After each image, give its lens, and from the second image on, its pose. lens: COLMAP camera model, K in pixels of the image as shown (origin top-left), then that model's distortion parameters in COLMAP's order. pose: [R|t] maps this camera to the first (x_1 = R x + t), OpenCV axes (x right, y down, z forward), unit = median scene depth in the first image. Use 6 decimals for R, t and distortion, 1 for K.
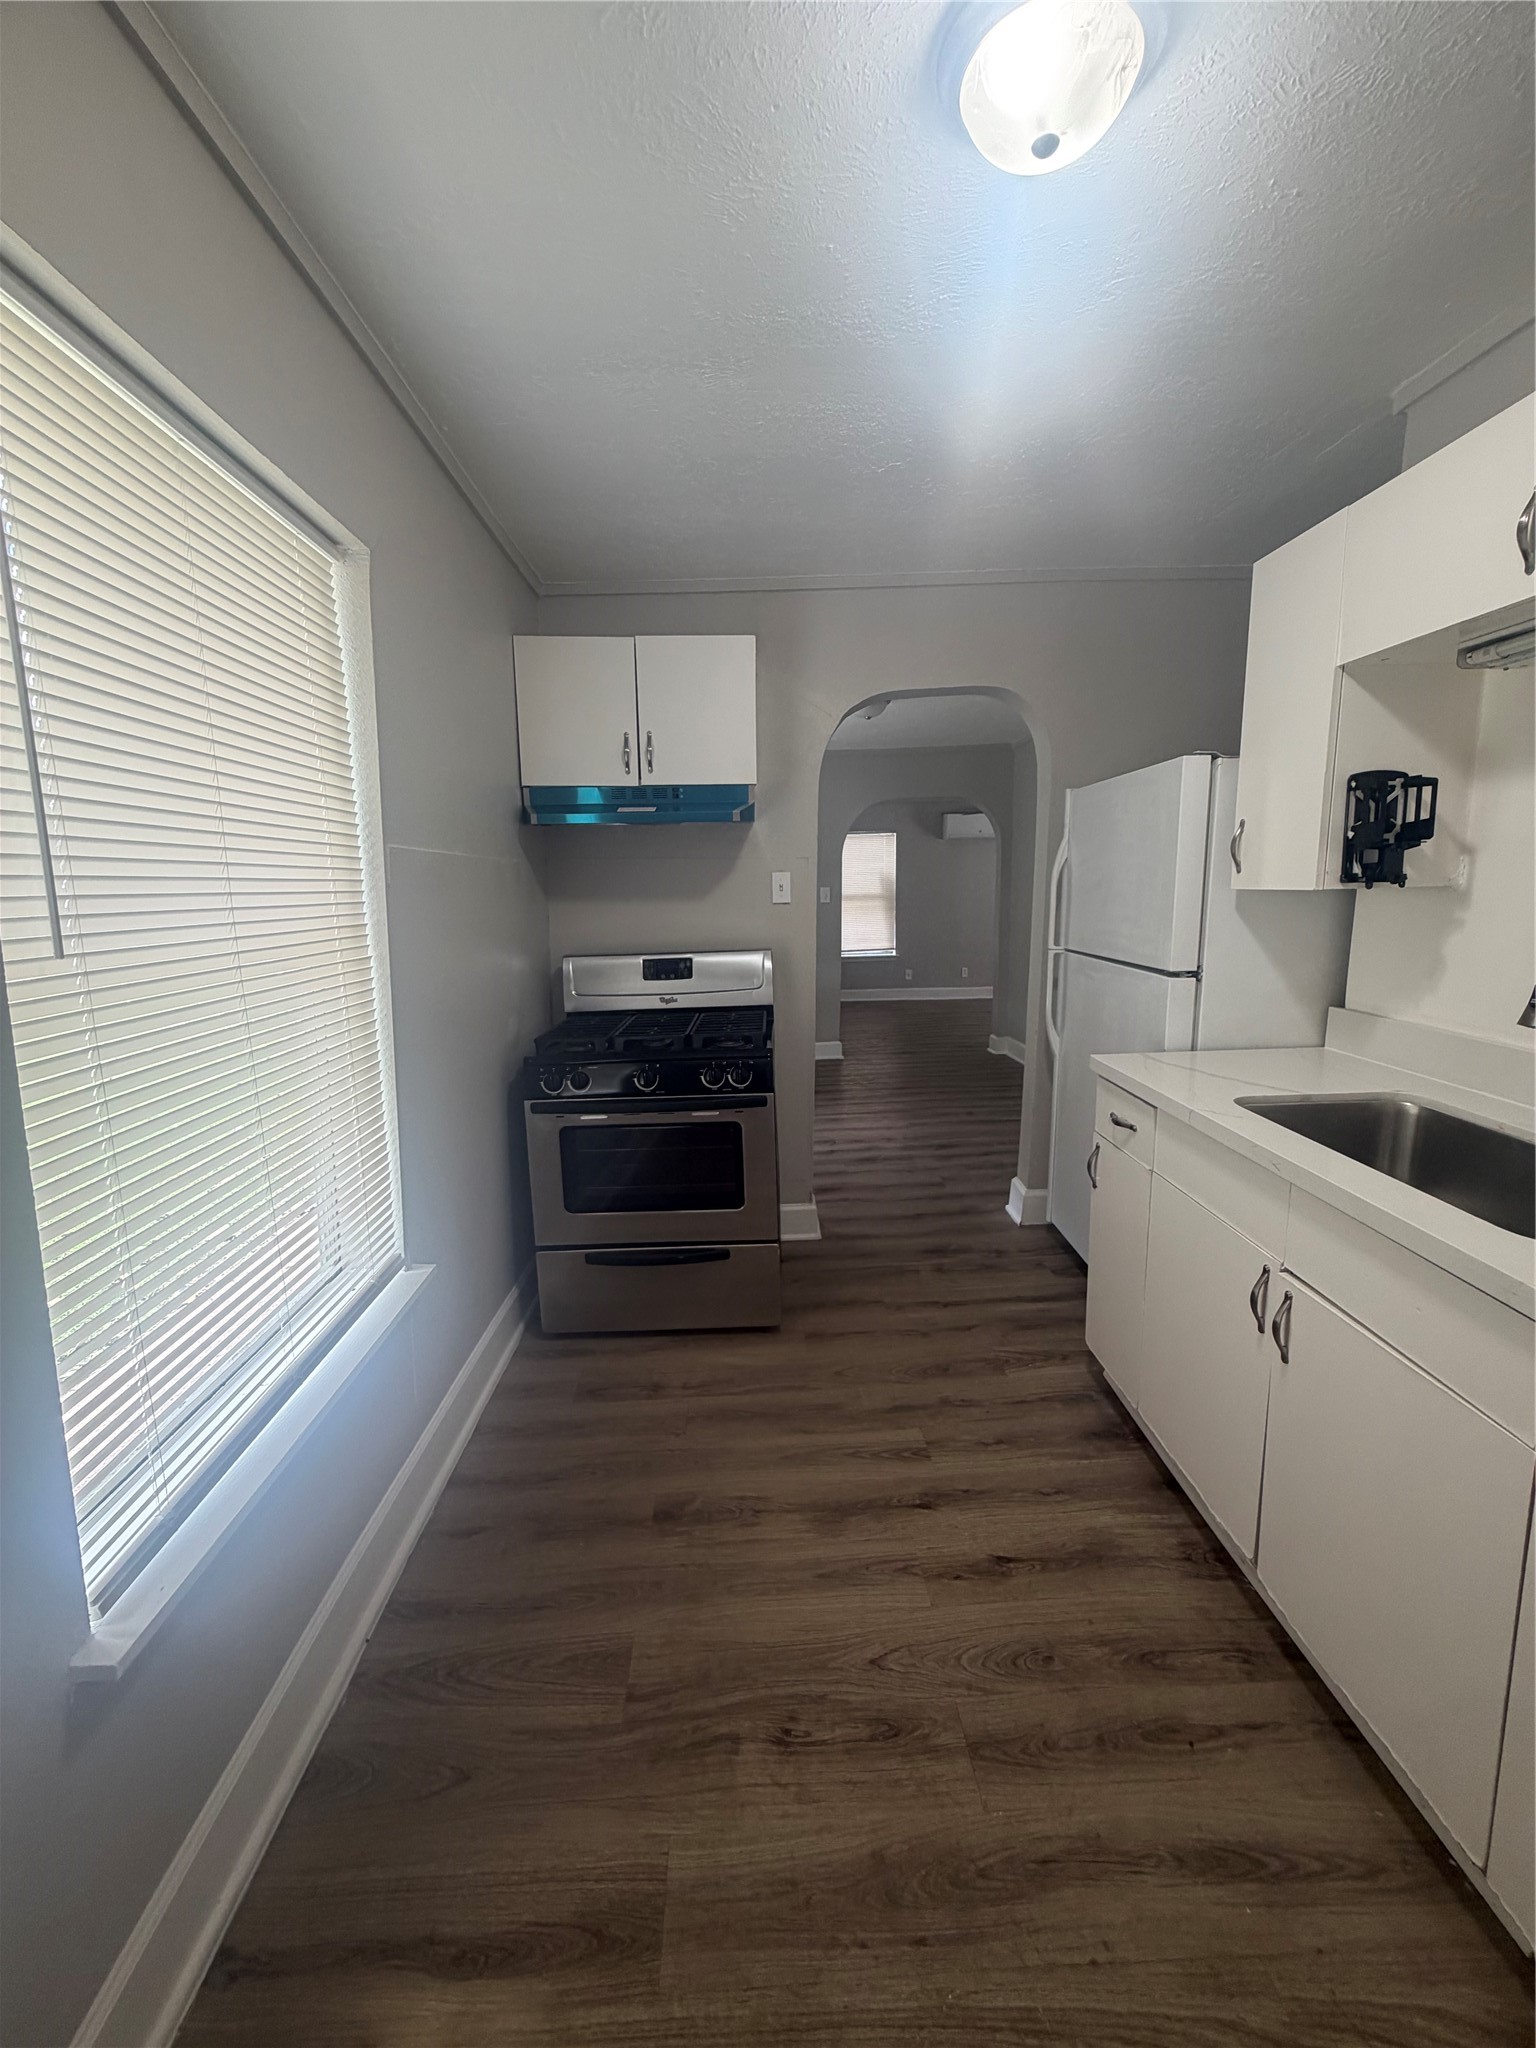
lens RADIAL K [[820.4, 0, 760.7], [0, 820.4, 1019.4], [0, 0, 1]] dist [-0.000403, 0.000144]
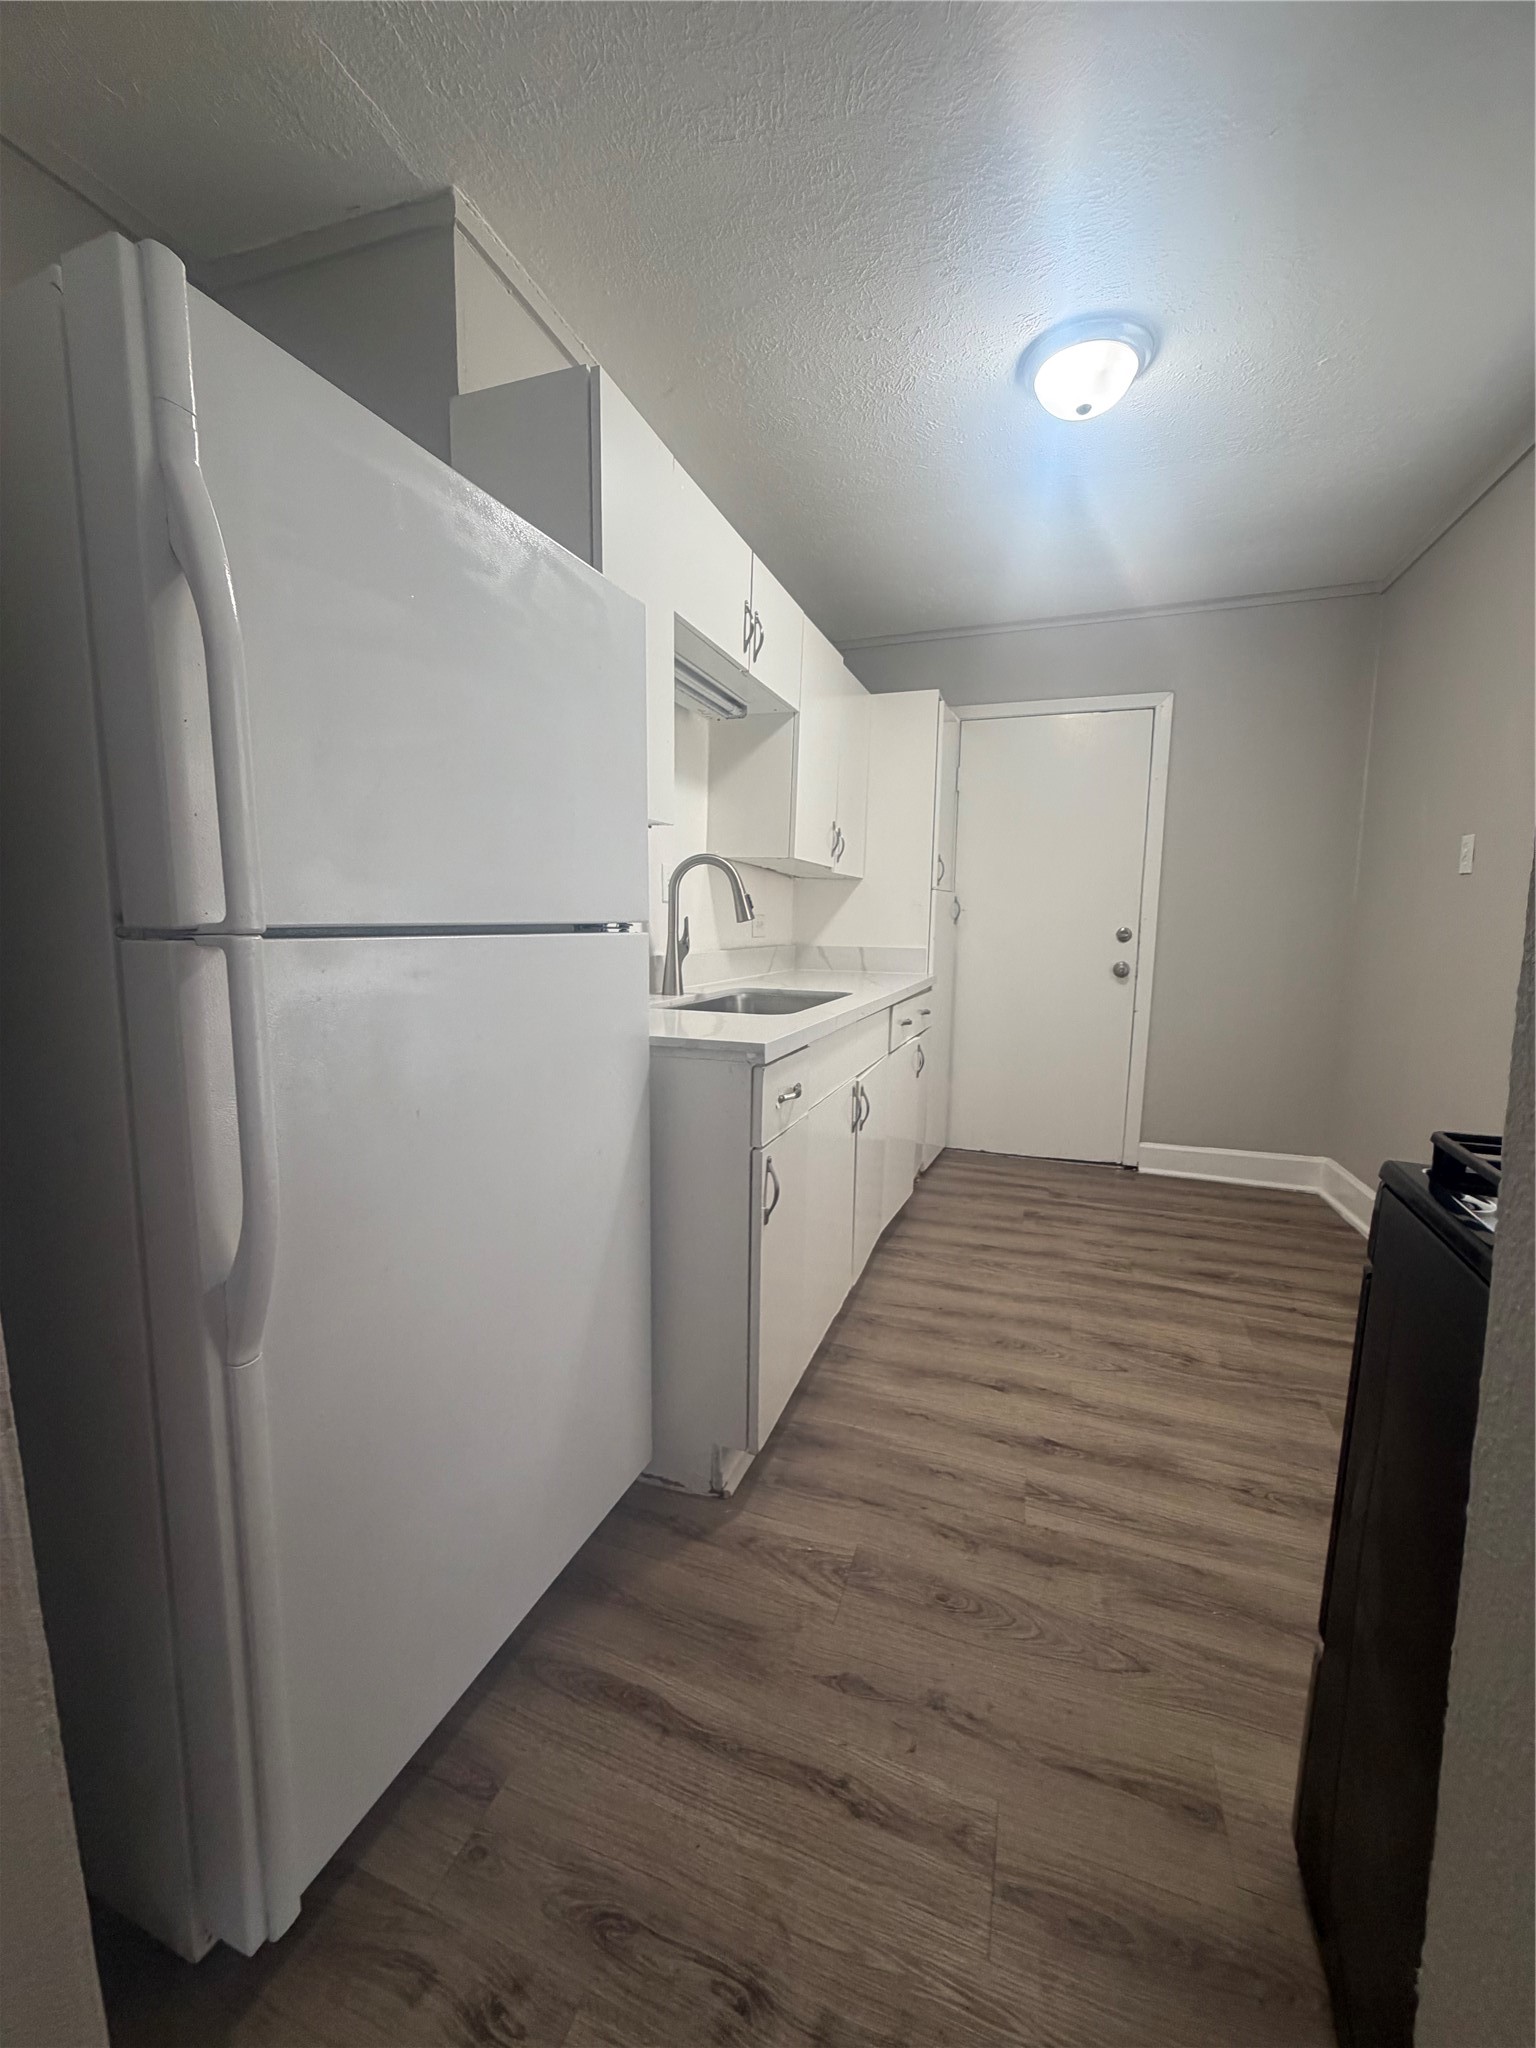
lens RADIAL K [[820.4, 0, 767.8], [0, 820.4, 1024.1], [0, 0, 1]] dist [-0.000403, 0.000144]
pose [[-0.936077, -0.034828, 0.350067, 0.191819], [0.067692, 0.958660, 0.276385, -0.182030], [-0.345221, 0.282414, -0.895022, 1.857463]]
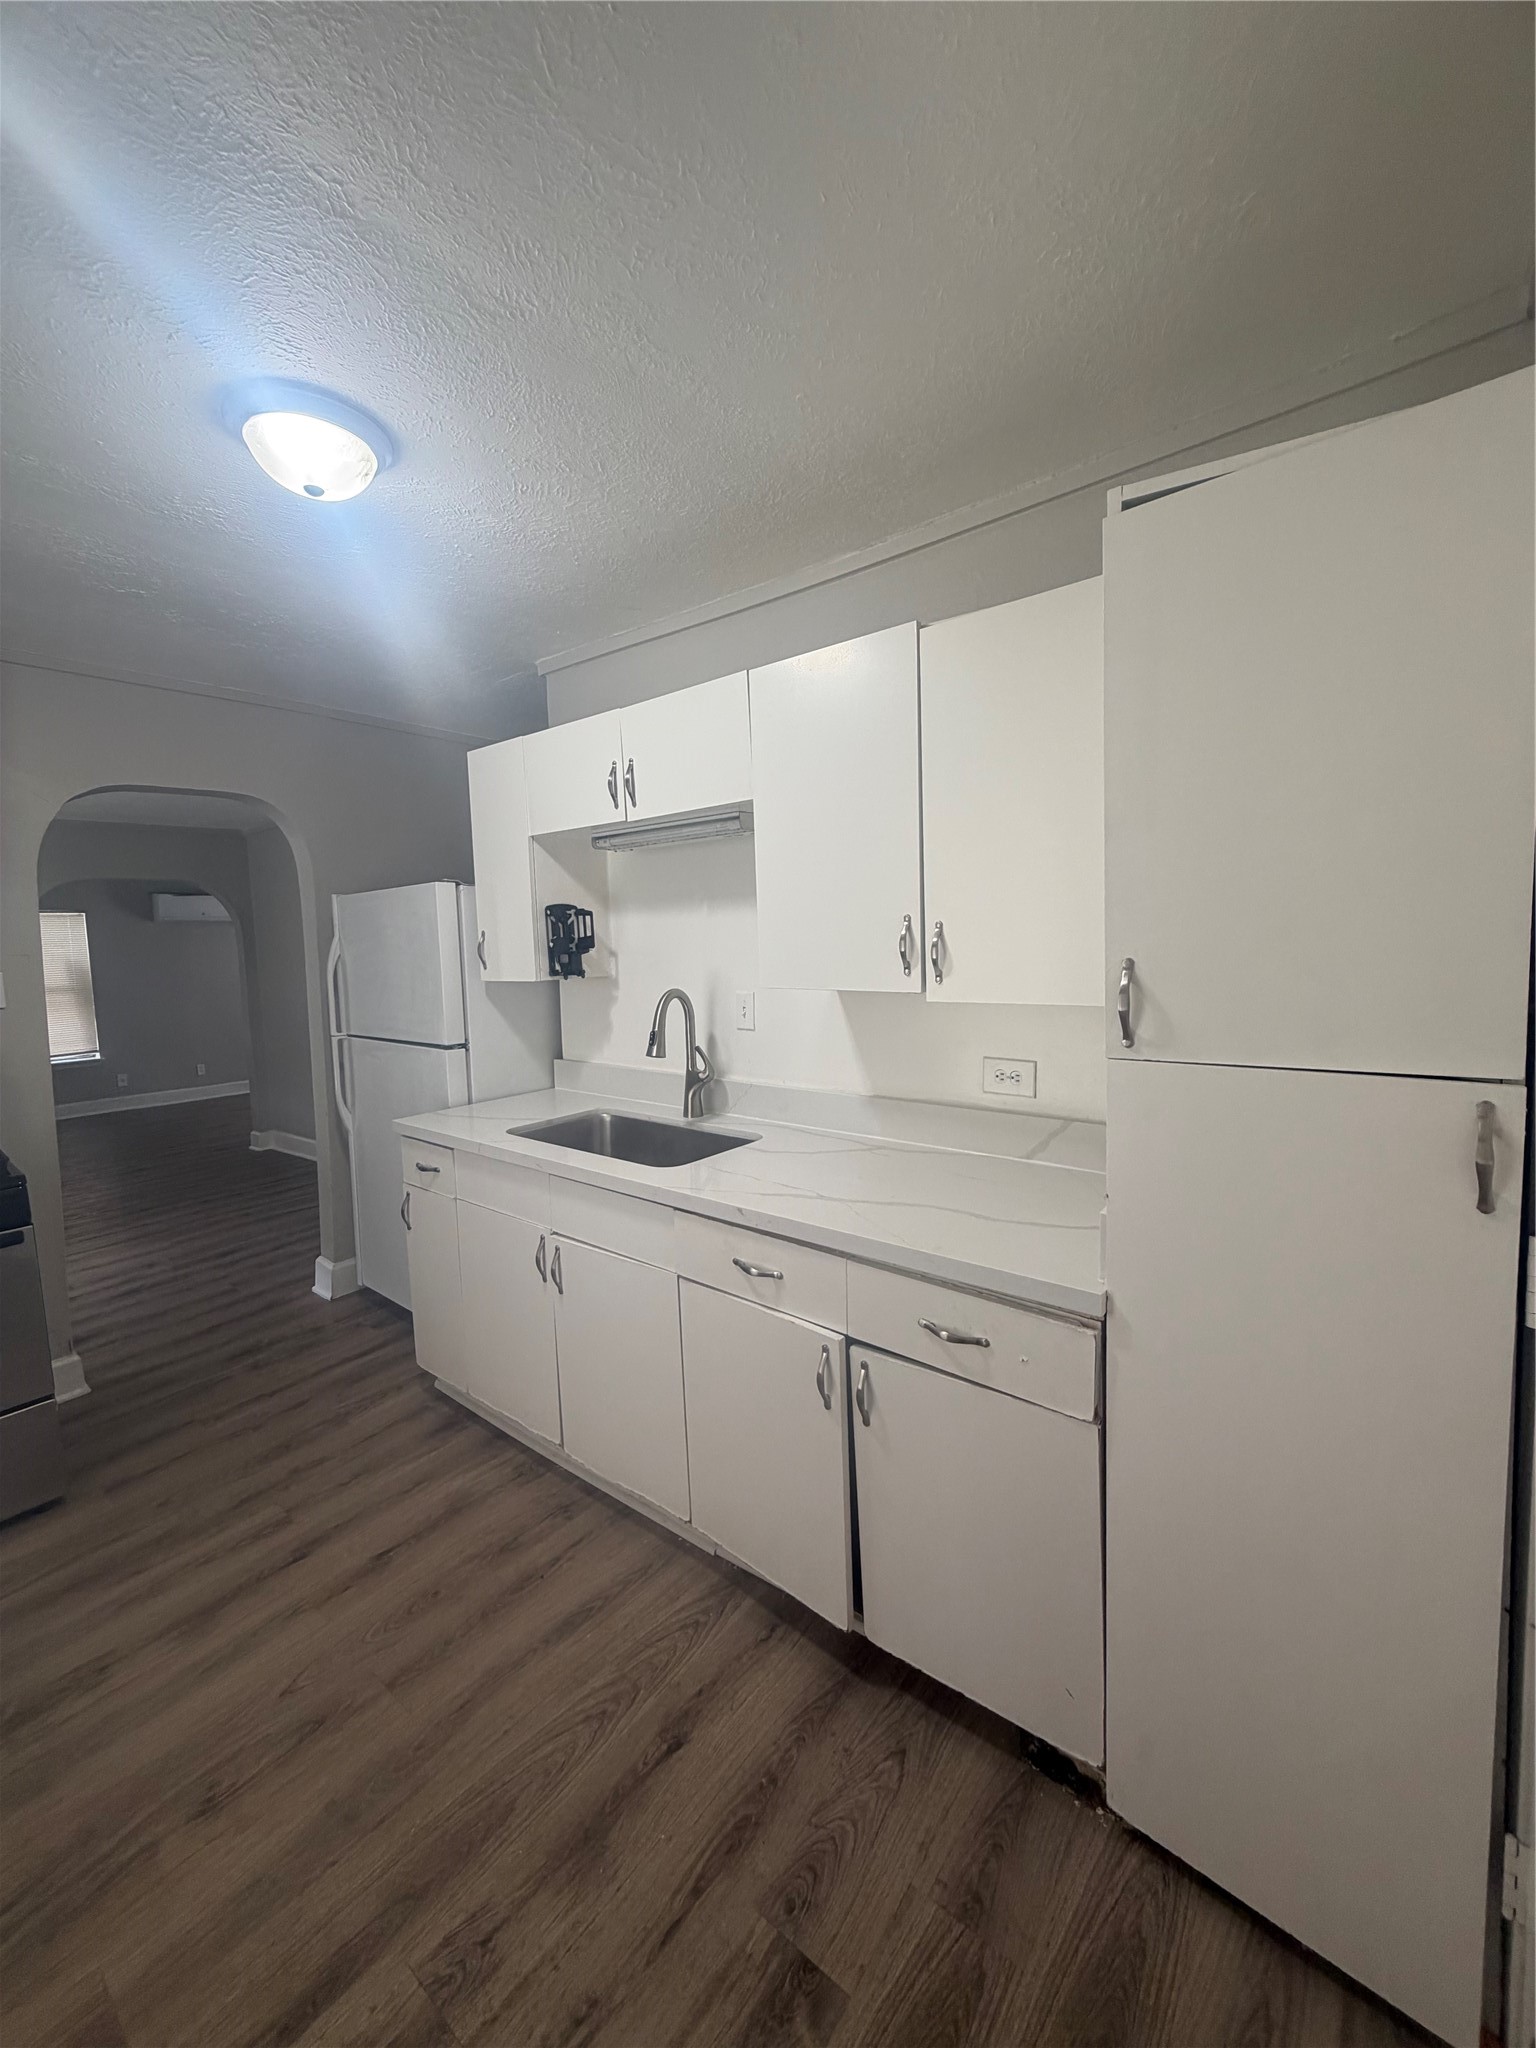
lens RADIAL K [[820.4, 0, 771.7], [0, 820.4, 1015.1], [0, 0, 1]] dist [-0.000403, 0.000144]
pose [[0.639482, -0.064145, 0.766125, -0.181836], [0.140963, 0.989402, -0.034823, 0.013247], [-0.755772, 0.130263, 0.641747, -0.252399]]
